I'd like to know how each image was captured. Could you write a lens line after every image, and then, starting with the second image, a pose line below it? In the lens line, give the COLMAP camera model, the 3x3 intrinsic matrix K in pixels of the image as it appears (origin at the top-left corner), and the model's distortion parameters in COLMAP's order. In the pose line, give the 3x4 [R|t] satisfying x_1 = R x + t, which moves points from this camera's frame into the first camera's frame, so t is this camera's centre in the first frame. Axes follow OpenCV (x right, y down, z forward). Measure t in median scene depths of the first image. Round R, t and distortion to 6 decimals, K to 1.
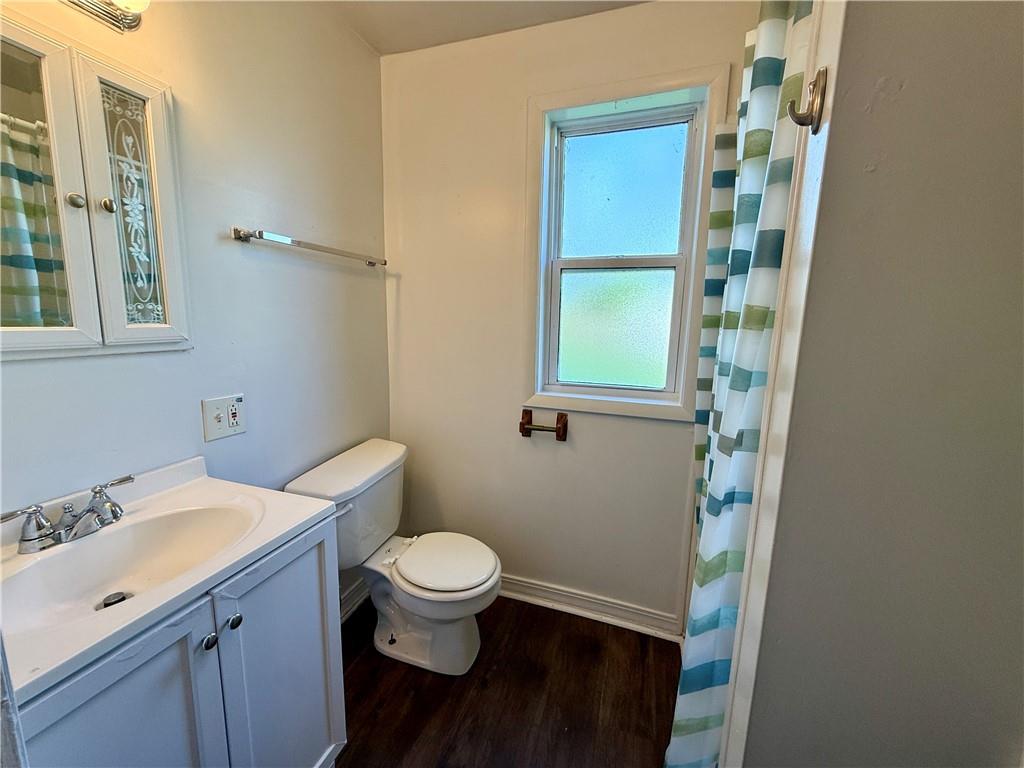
lens RADIAL K [[410.2, 0, 499.3], [0, 410.2, 381.8], [0, 0, 1]] dist [0.009409, -0.000061]
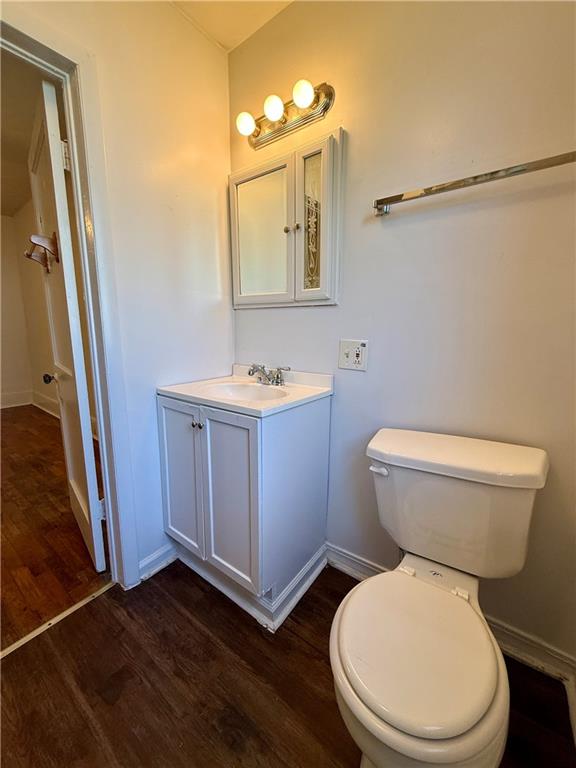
lens RADIAL K [[307.6, 0, 288.0], [0, 307.6, 384.0], [0, 0, 1]] dist [0.009409, -0.000061]
pose [[-0.305834, 0.145636, -0.940880, 0.489503], [-0.158146, 0.966732, 0.201043, 0.006431], [0.938859, 0.210282, -0.272628, 1.370458]]
